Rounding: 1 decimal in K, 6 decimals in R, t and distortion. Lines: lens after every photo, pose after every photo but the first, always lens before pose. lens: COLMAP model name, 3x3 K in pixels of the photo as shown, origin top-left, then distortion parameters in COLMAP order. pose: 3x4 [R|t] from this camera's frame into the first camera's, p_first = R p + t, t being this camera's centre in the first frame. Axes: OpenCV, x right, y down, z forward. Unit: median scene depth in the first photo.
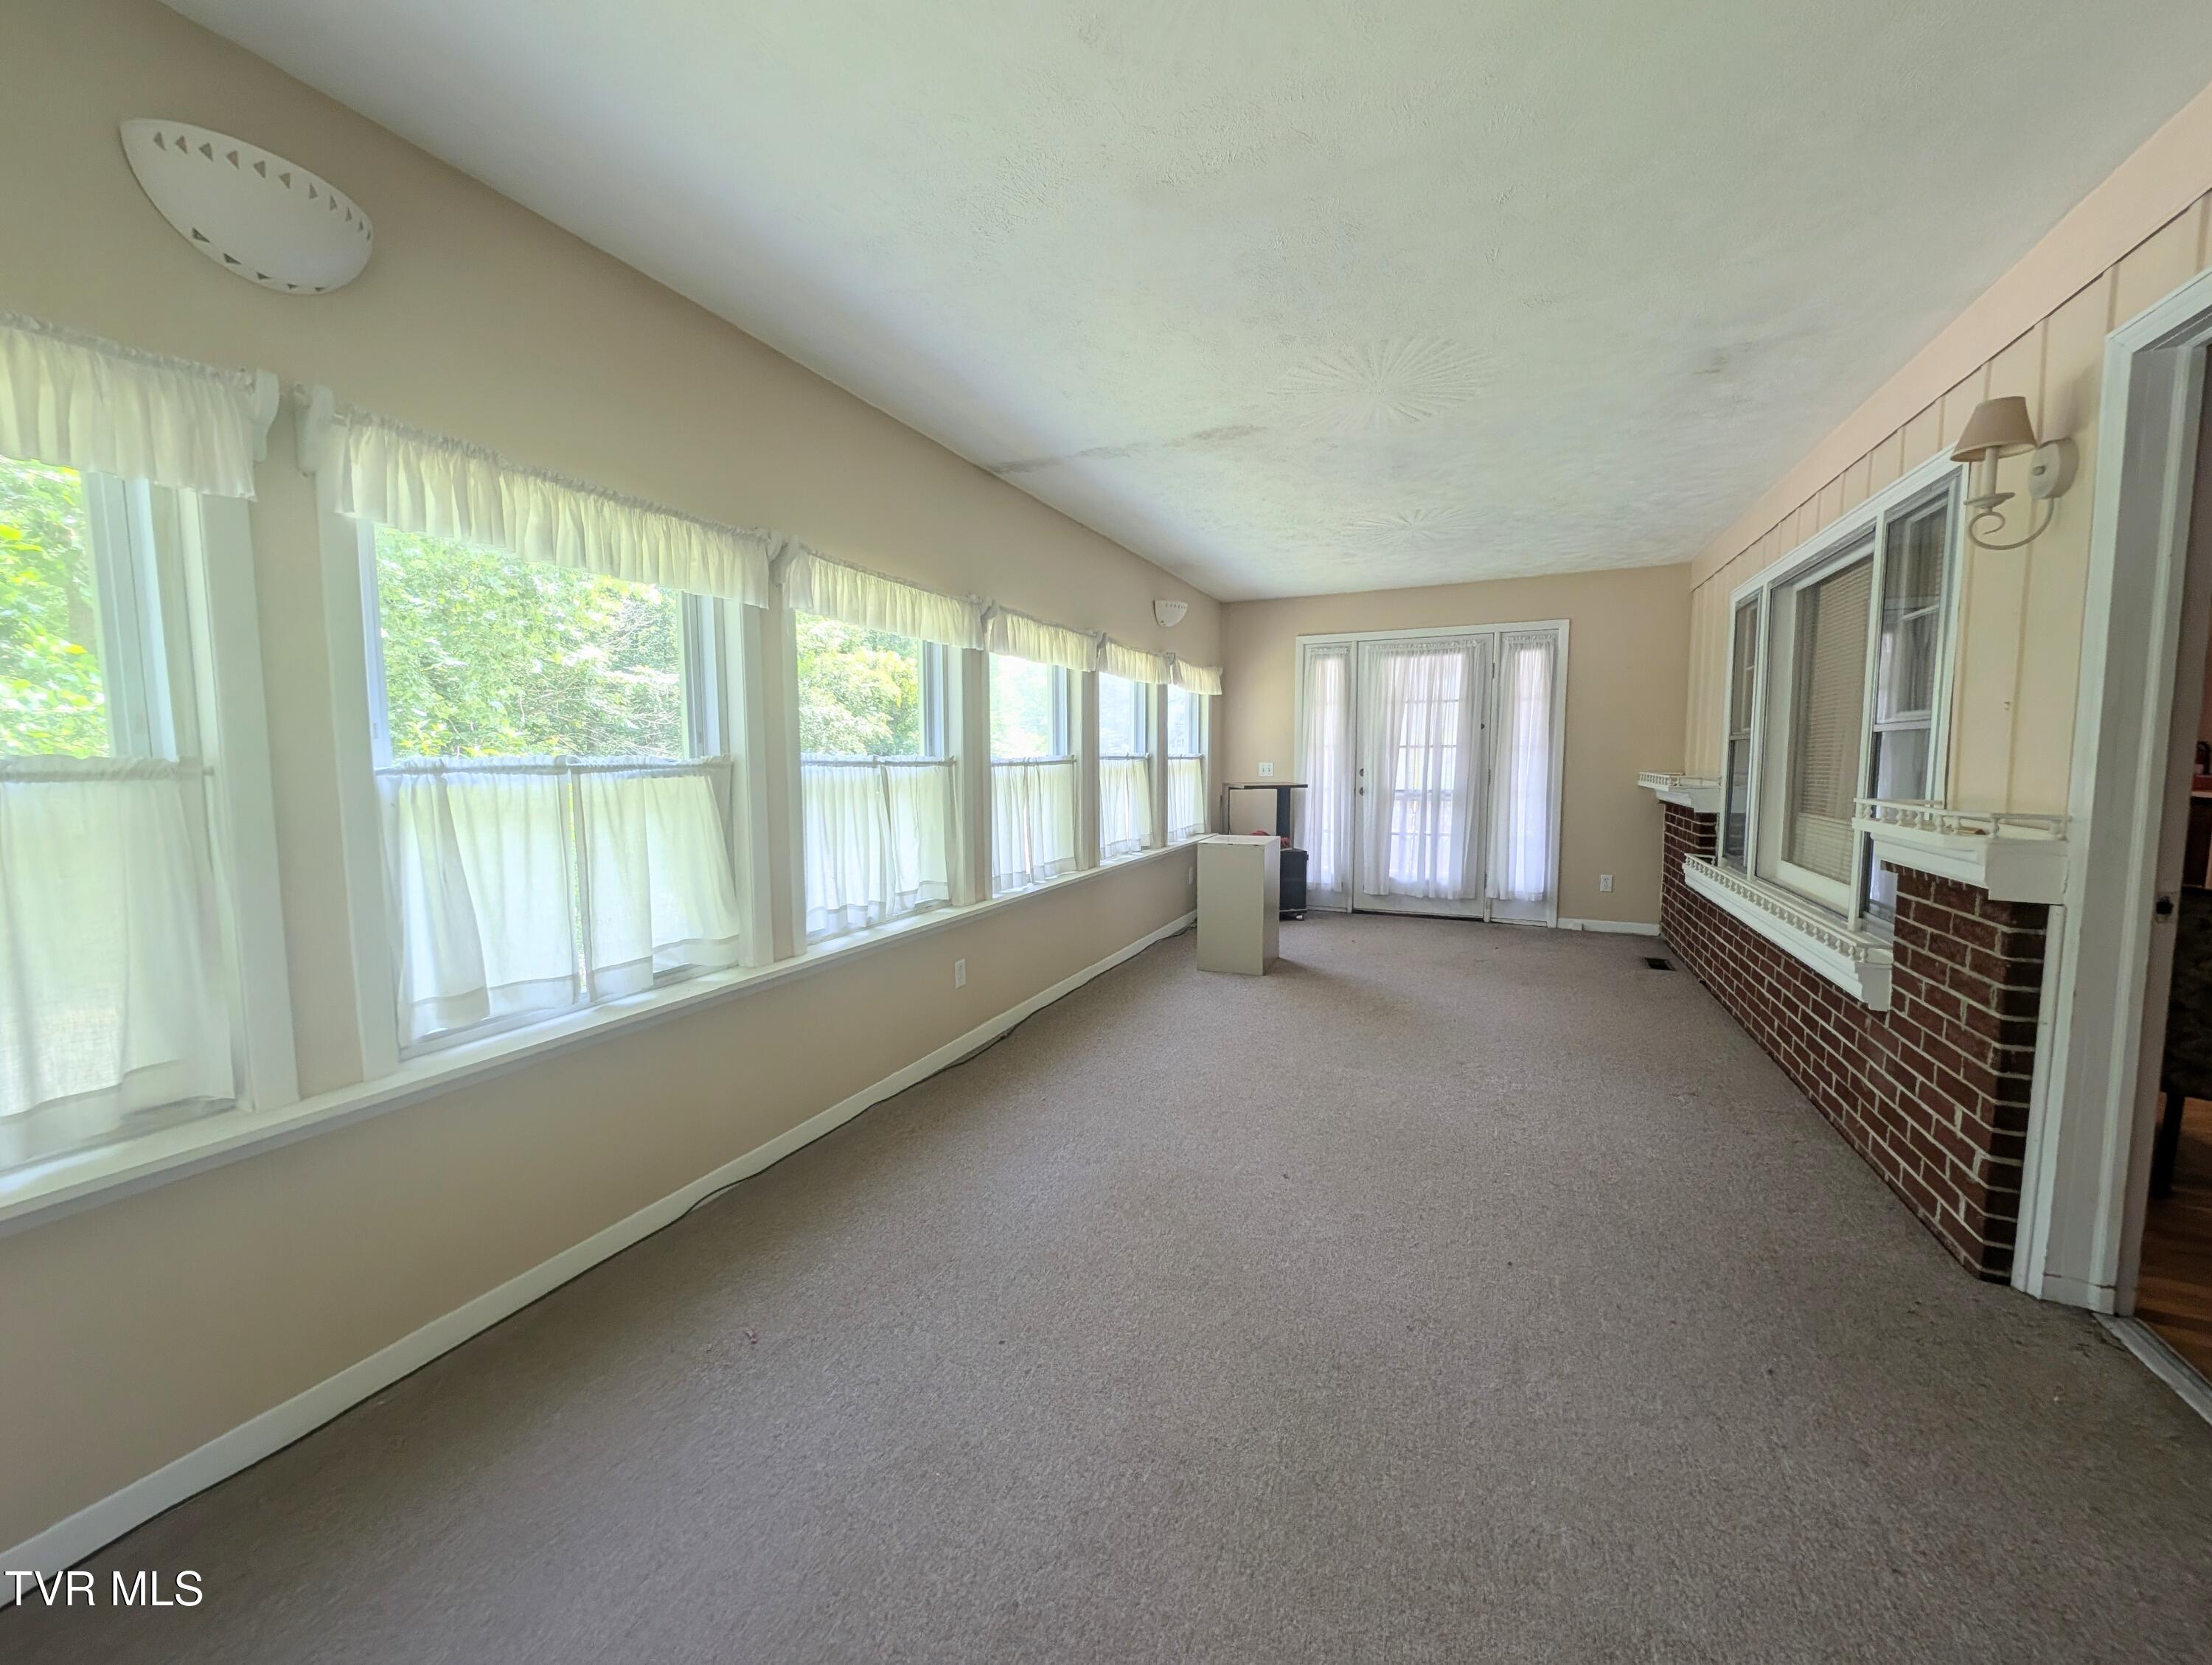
lens RADIAL K [[834.4, 0, 1104.9], [0, 834.4, 828.3], [0, 0, 1]] dist [0.007530, -0.004171]
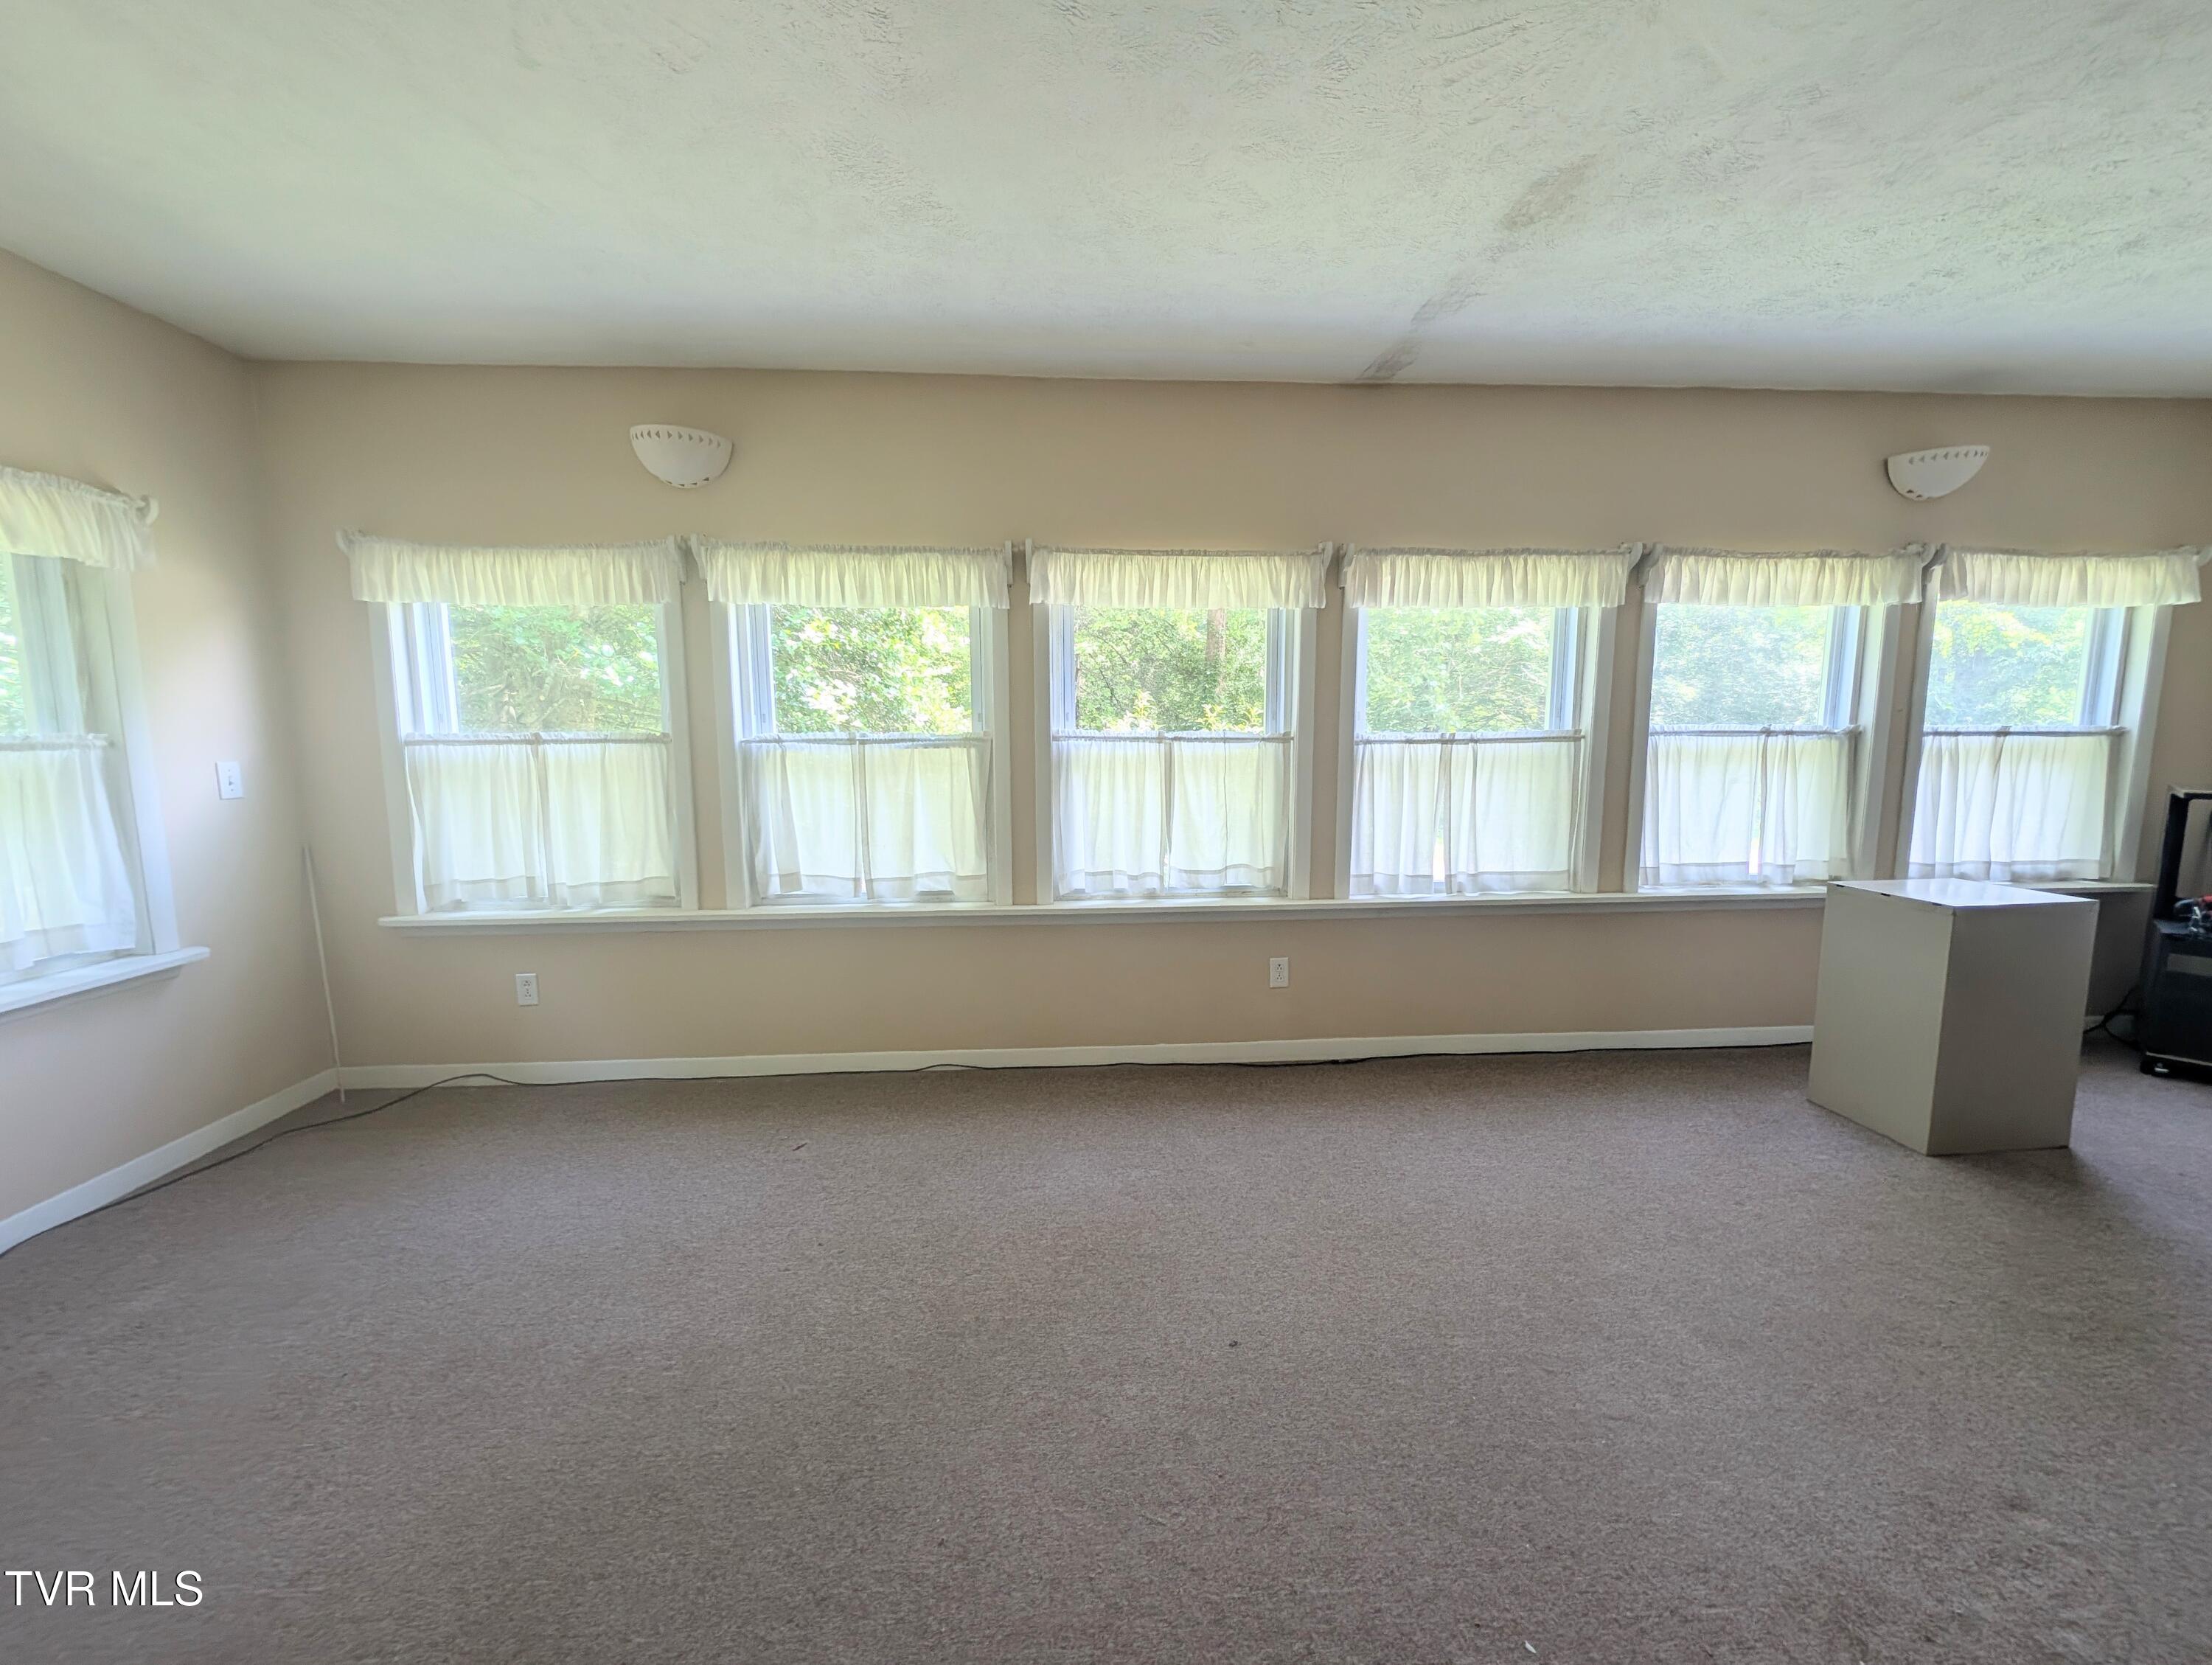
lens RADIAL K [[834.4, 0, 1110.5], [0, 834.4, 828.3], [0, 0, 1]] dist [0.007530, -0.004171]
pose [[0.468627, 0.105410, -0.877084, 0.600128], [-0.074860, 0.994023, 0.079466, -0.045717], [0.880218, 0.028419, 0.473717, 0.466956]]
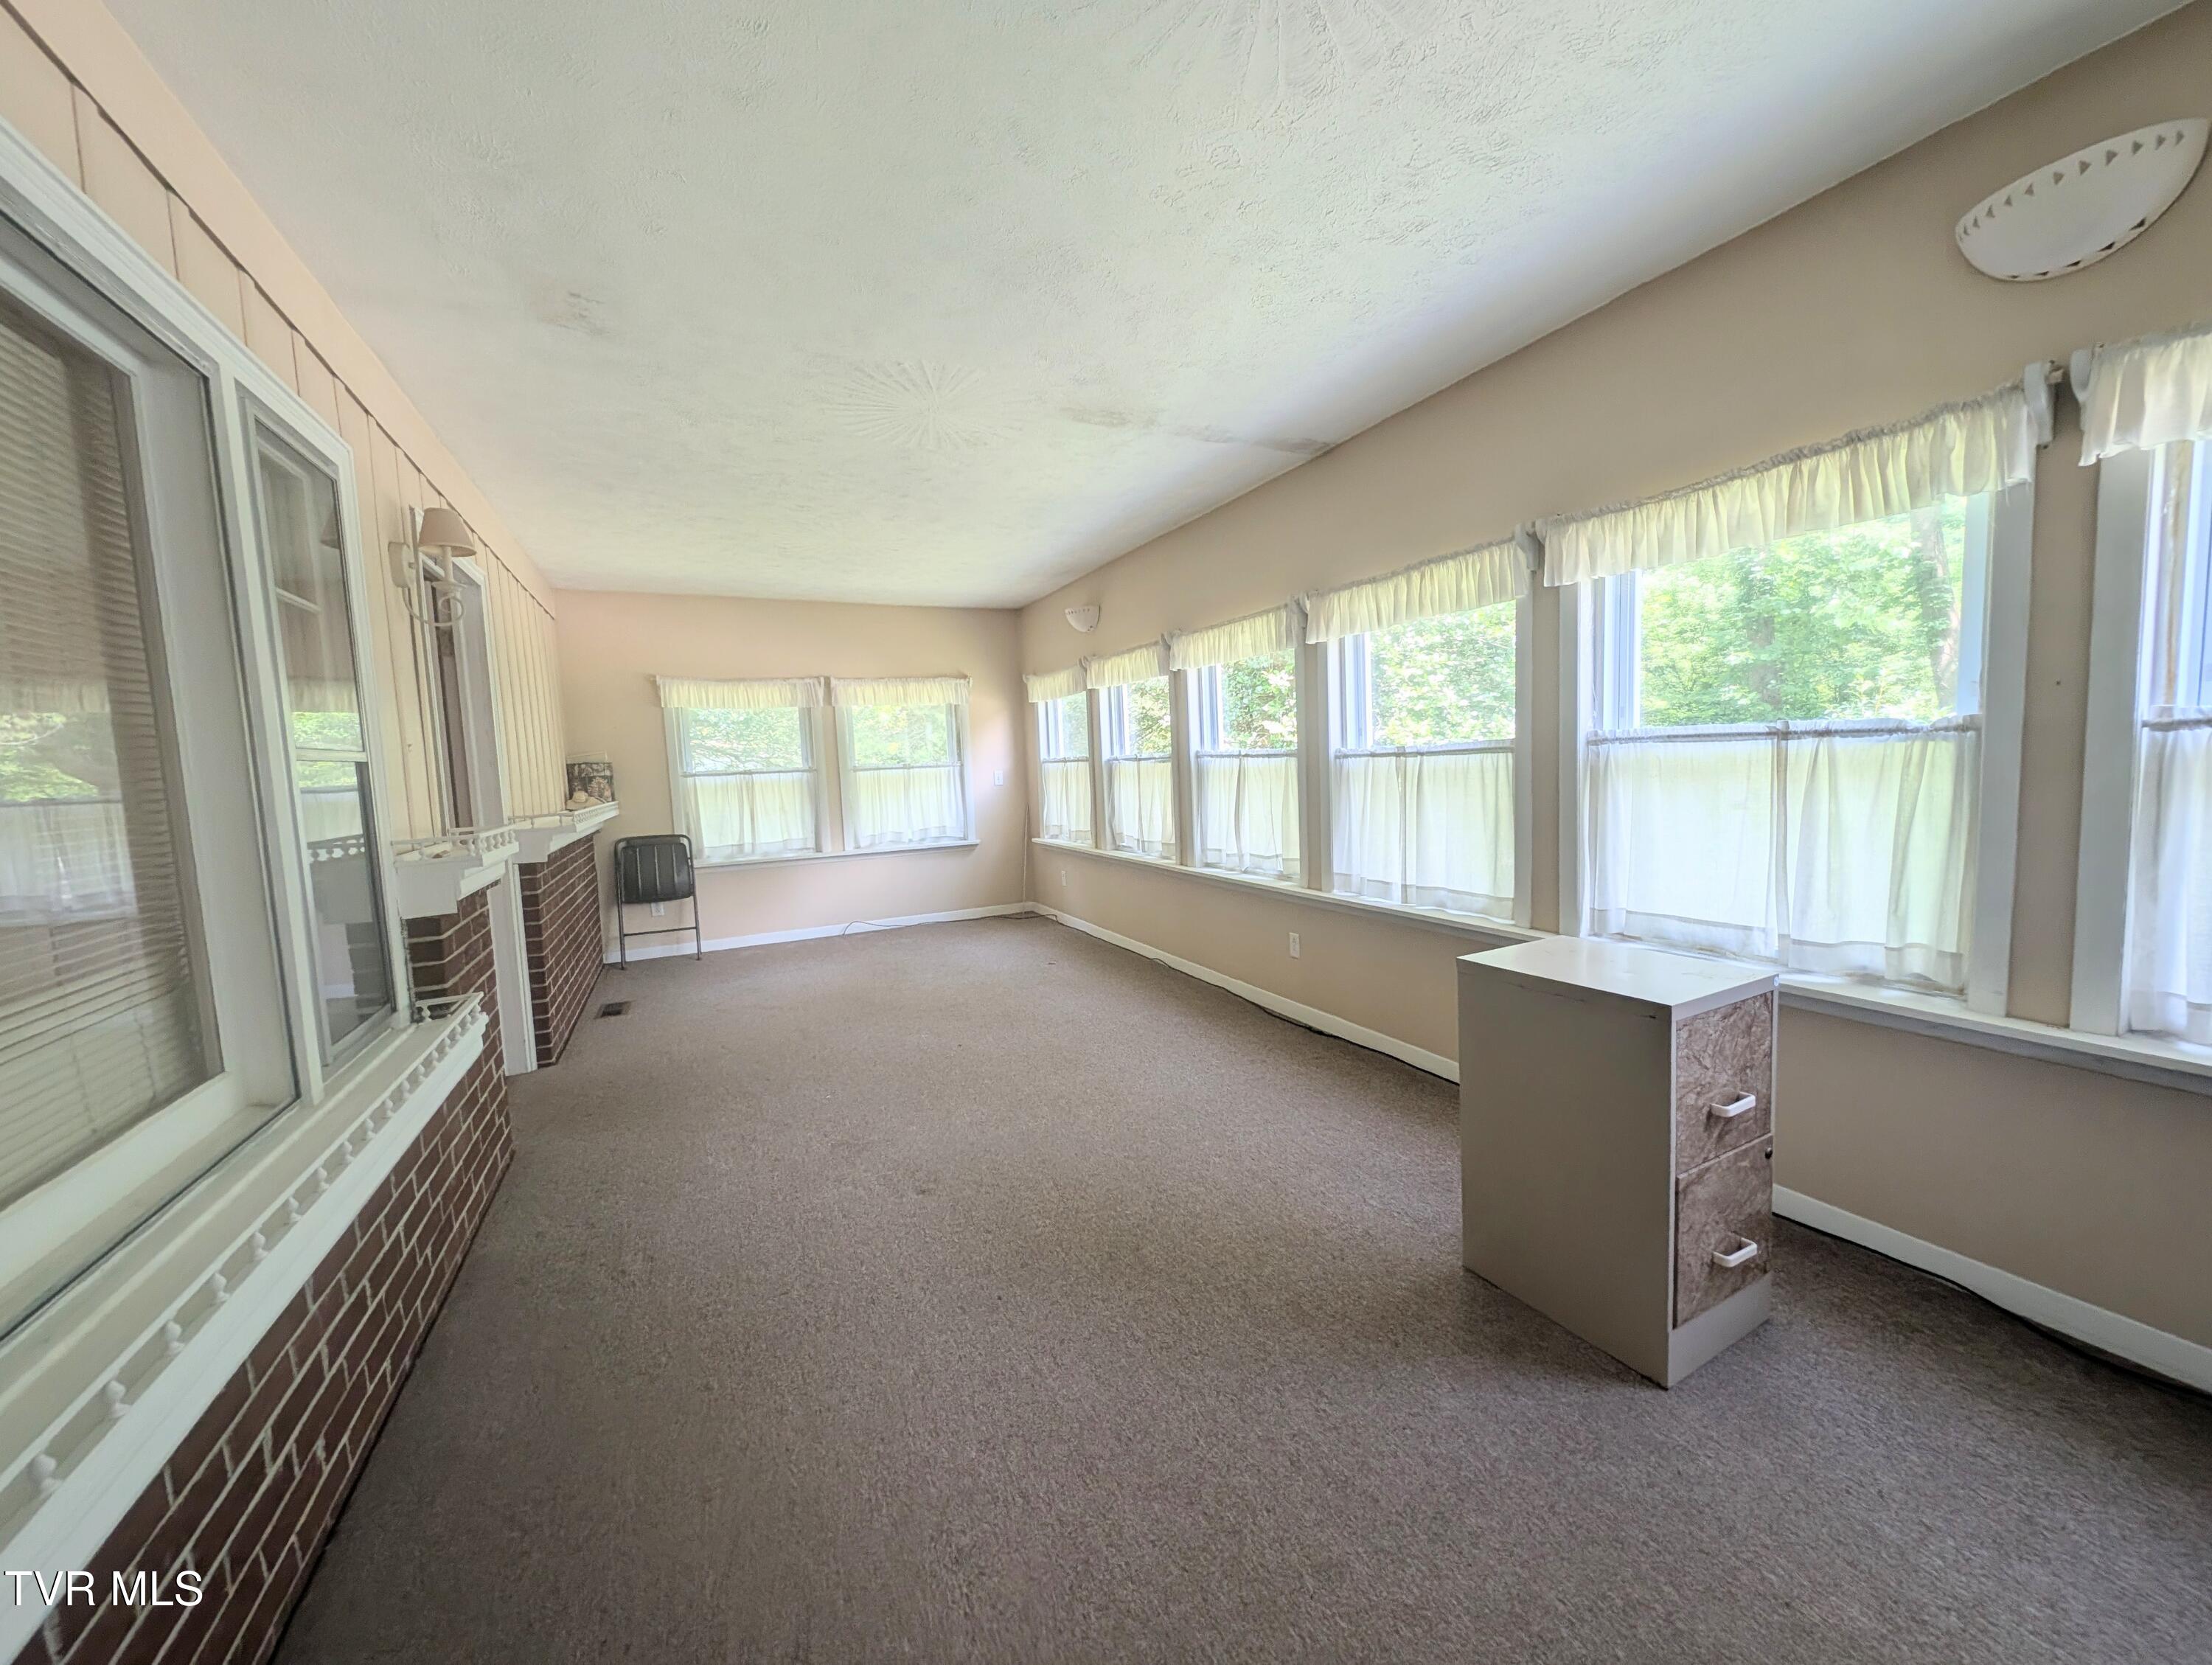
lens RADIAL K [[834.4, 0, 1101.6], [0, 834.4, 826.9], [0, 0, 1]] dist [0.007530, -0.004171]
pose [[-0.639010, 0.099367, -0.762754, 0.947619], [-0.019743, 0.989175, 0.145403, -0.158471], [0.768945, 0.107973, -0.630131, 1.714314]]
